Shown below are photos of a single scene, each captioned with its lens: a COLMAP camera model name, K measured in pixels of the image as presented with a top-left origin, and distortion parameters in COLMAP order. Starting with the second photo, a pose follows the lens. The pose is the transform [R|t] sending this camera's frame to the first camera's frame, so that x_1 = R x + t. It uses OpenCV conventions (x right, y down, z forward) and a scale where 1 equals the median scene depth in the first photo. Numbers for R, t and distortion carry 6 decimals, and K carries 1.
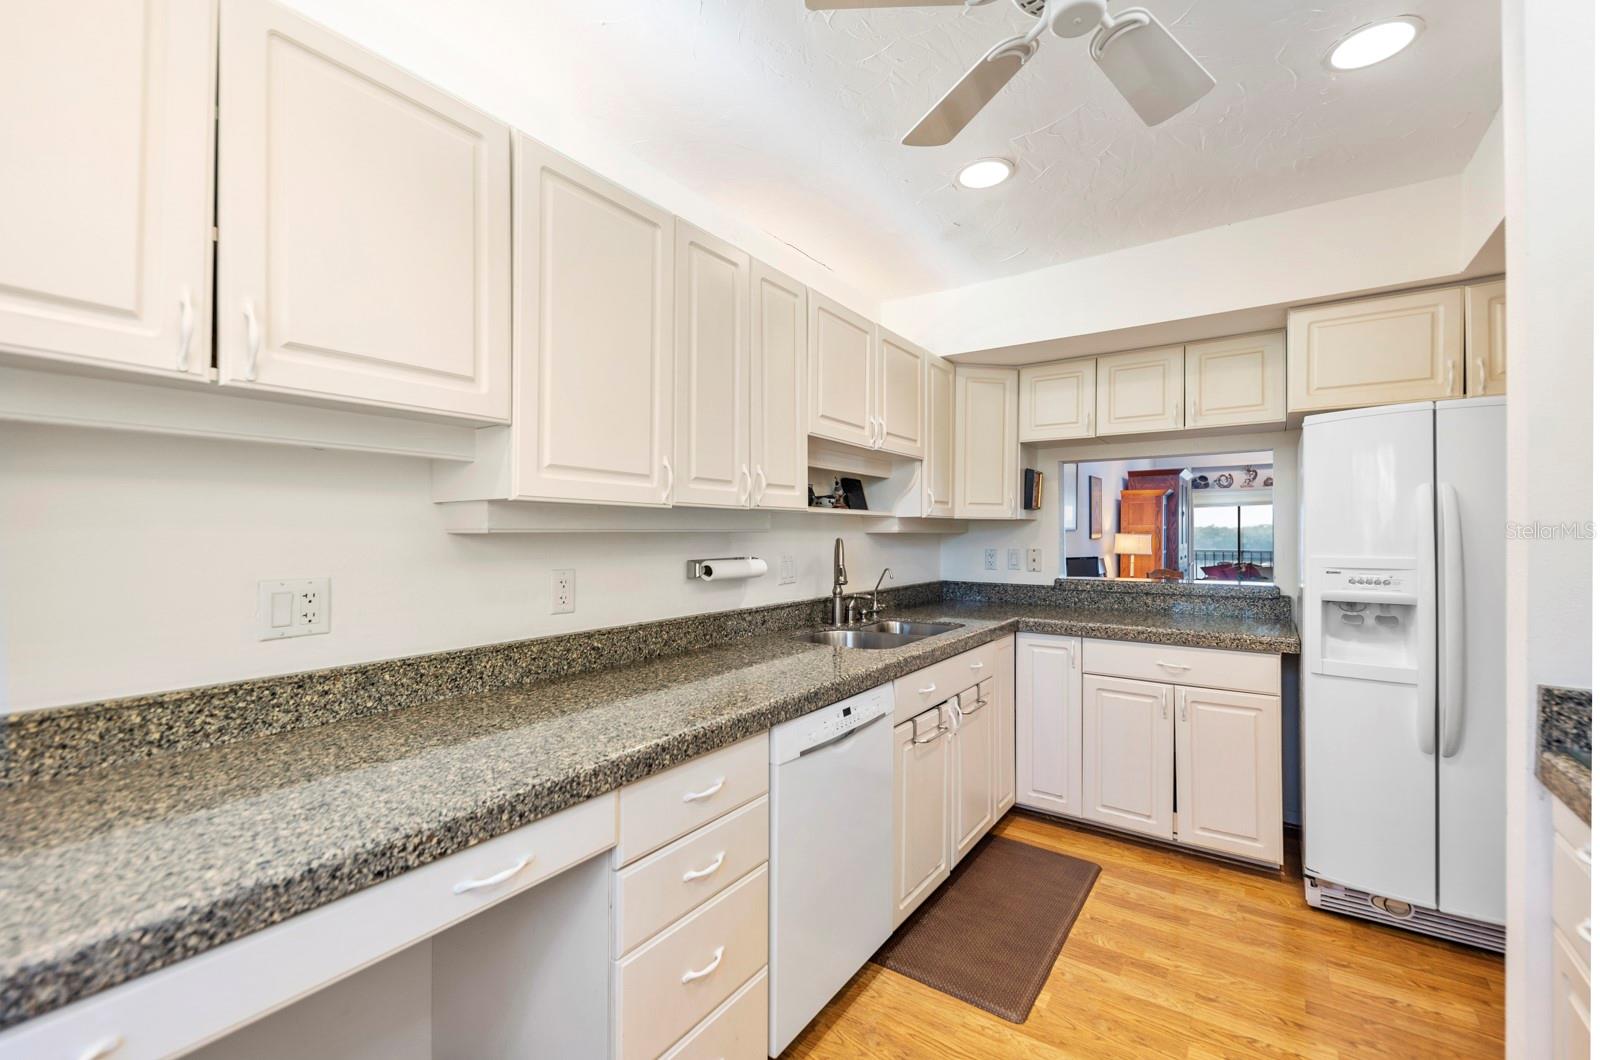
lens RADIAL K [[674.7, 0, 800.4], [0, 674.7, 531.6], [0, 0, 1]] dist [-0.003361, 0.000021]
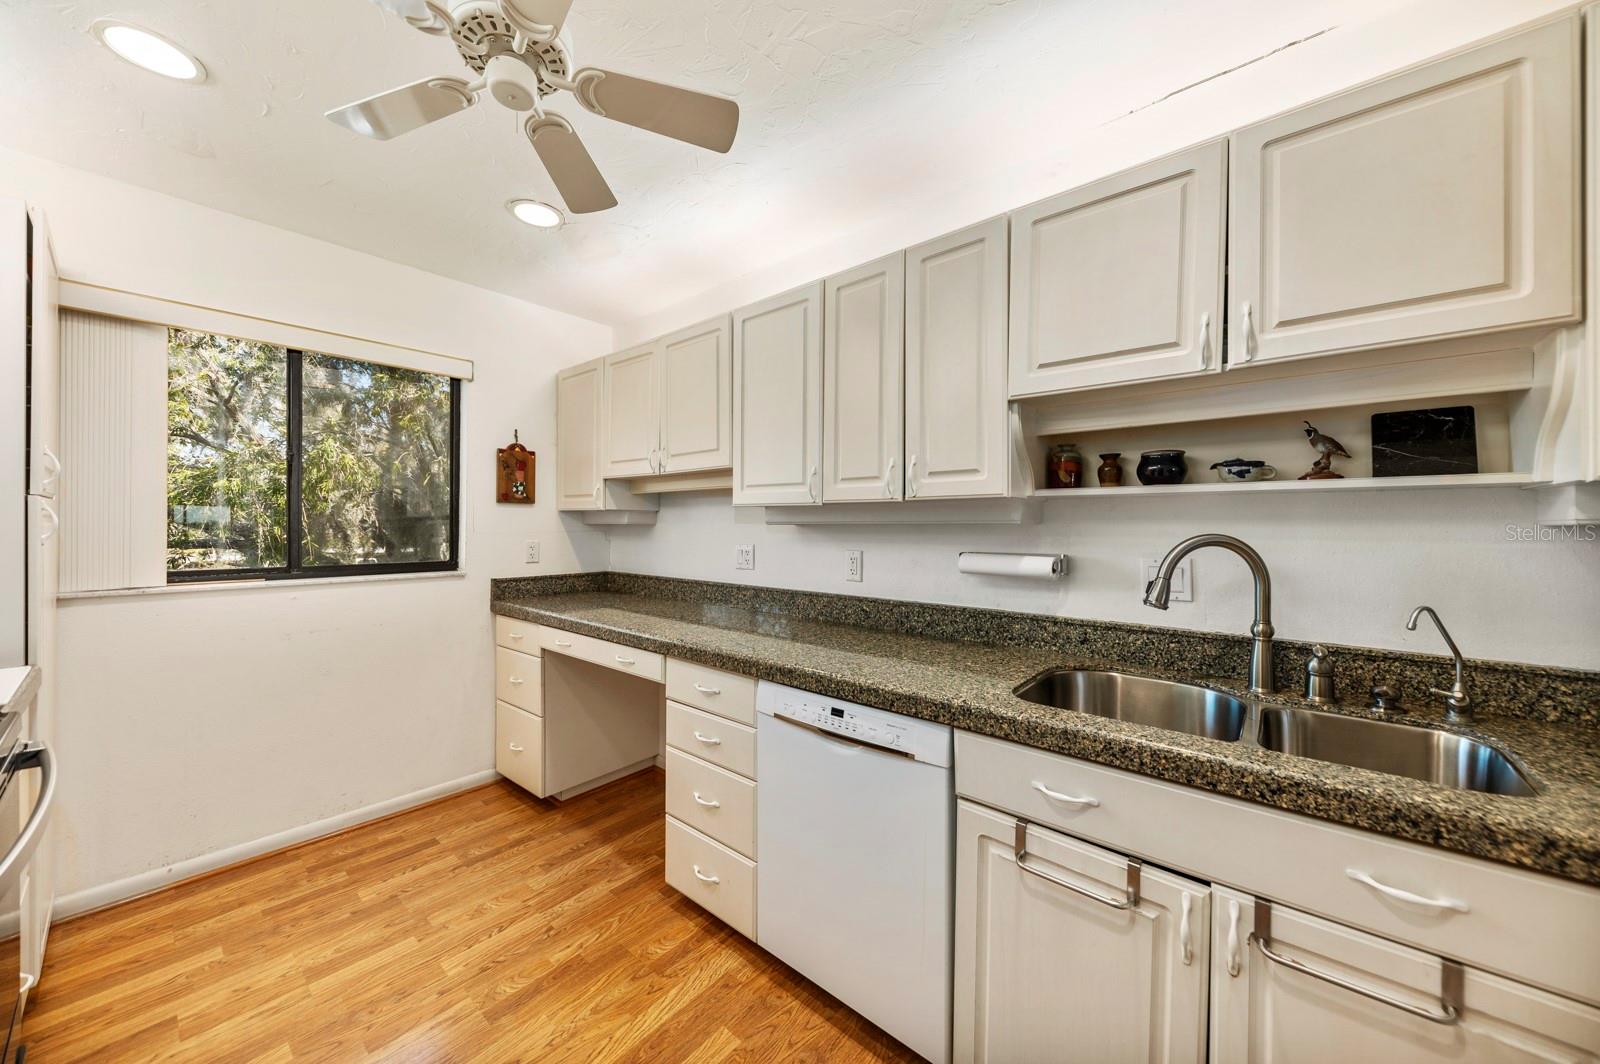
lens RADIAL K [[564.4, 0, 797.4], [0, 564.4, 527.2], [0, 0, 1]] dist [0.001660, -0.000972]
pose [[-0.097780, 0.004366, -0.995198, 0.849443], [-0.002548, 0.999986, 0.004637, 0.002339], [0.995205, 0.002989, -0.097768, 1.002582]]
